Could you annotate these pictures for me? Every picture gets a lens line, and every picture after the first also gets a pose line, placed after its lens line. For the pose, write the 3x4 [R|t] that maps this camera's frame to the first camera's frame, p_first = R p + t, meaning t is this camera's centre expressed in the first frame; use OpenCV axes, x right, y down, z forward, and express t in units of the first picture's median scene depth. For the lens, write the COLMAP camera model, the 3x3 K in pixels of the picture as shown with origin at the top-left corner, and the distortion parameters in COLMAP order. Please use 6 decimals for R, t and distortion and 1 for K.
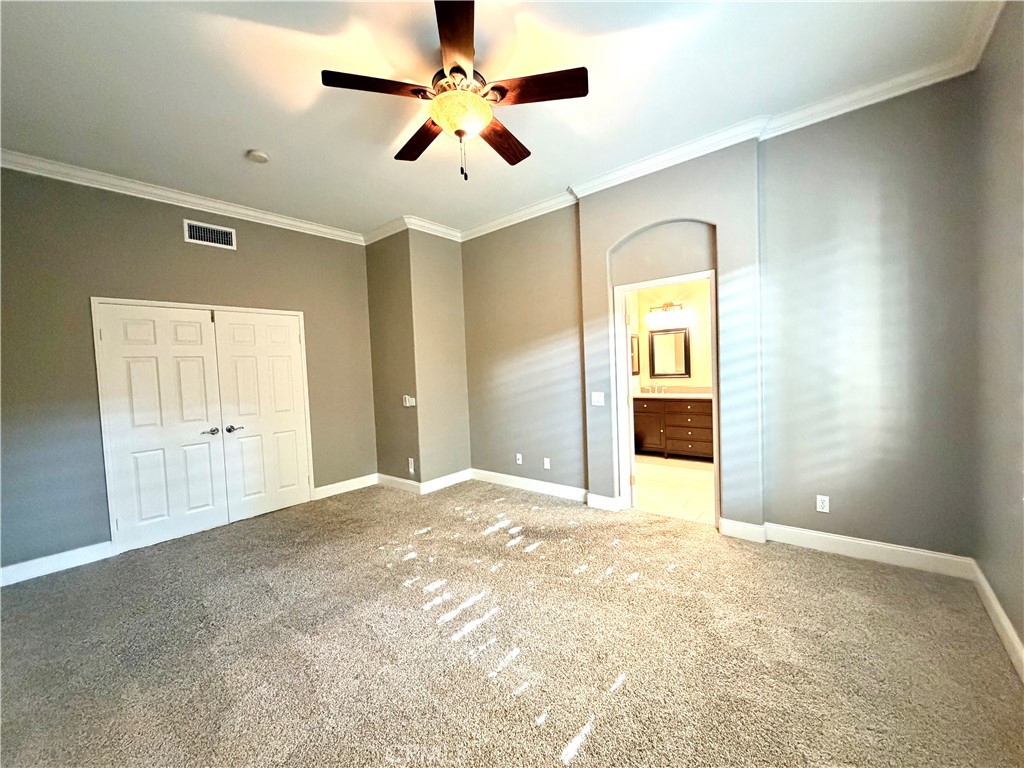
lens RADIAL K [[408.4, 0, 507.8], [0, 408.4, 386.6], [0, 0, 1]] dist [-0.002810, 0.000015]
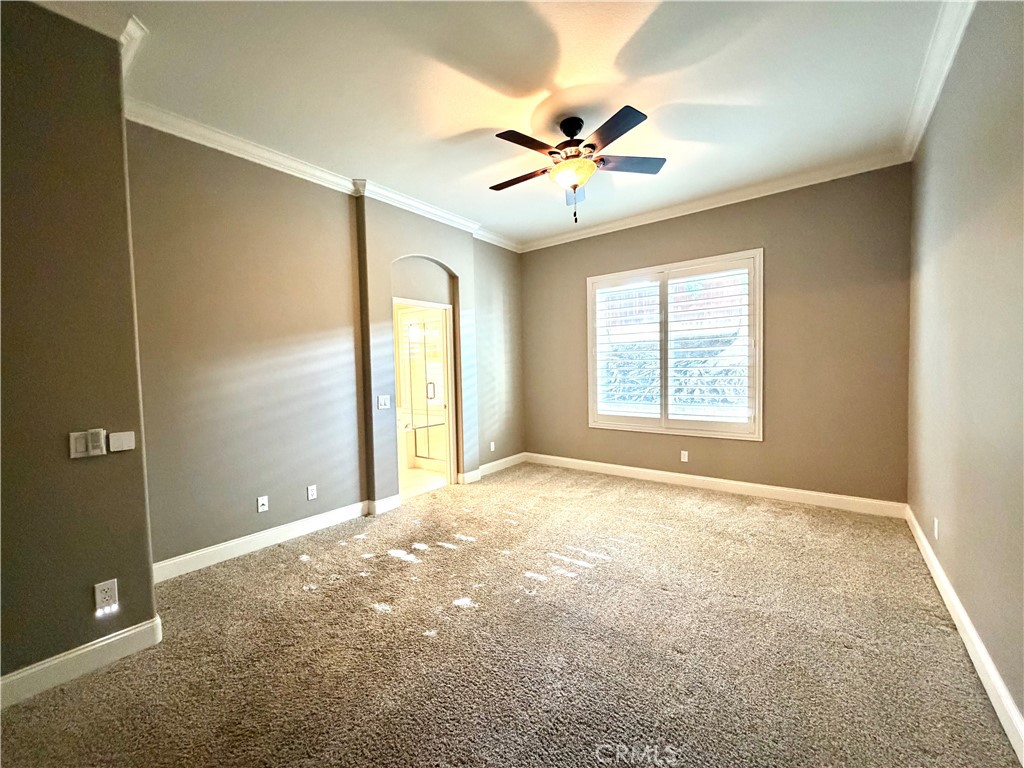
lens RADIAL K [[408.4, 0, 511.0], [0, 408.4, 384.0], [0, 0, 1]] dist [-0.002810, 0.000015]
pose [[-0.037262, 0.001016, 0.999305, -1.123130], [0.070722, 0.997495, 0.001623, 0.008774], [-0.996800, 0.070733, -0.037241, 1.009320]]
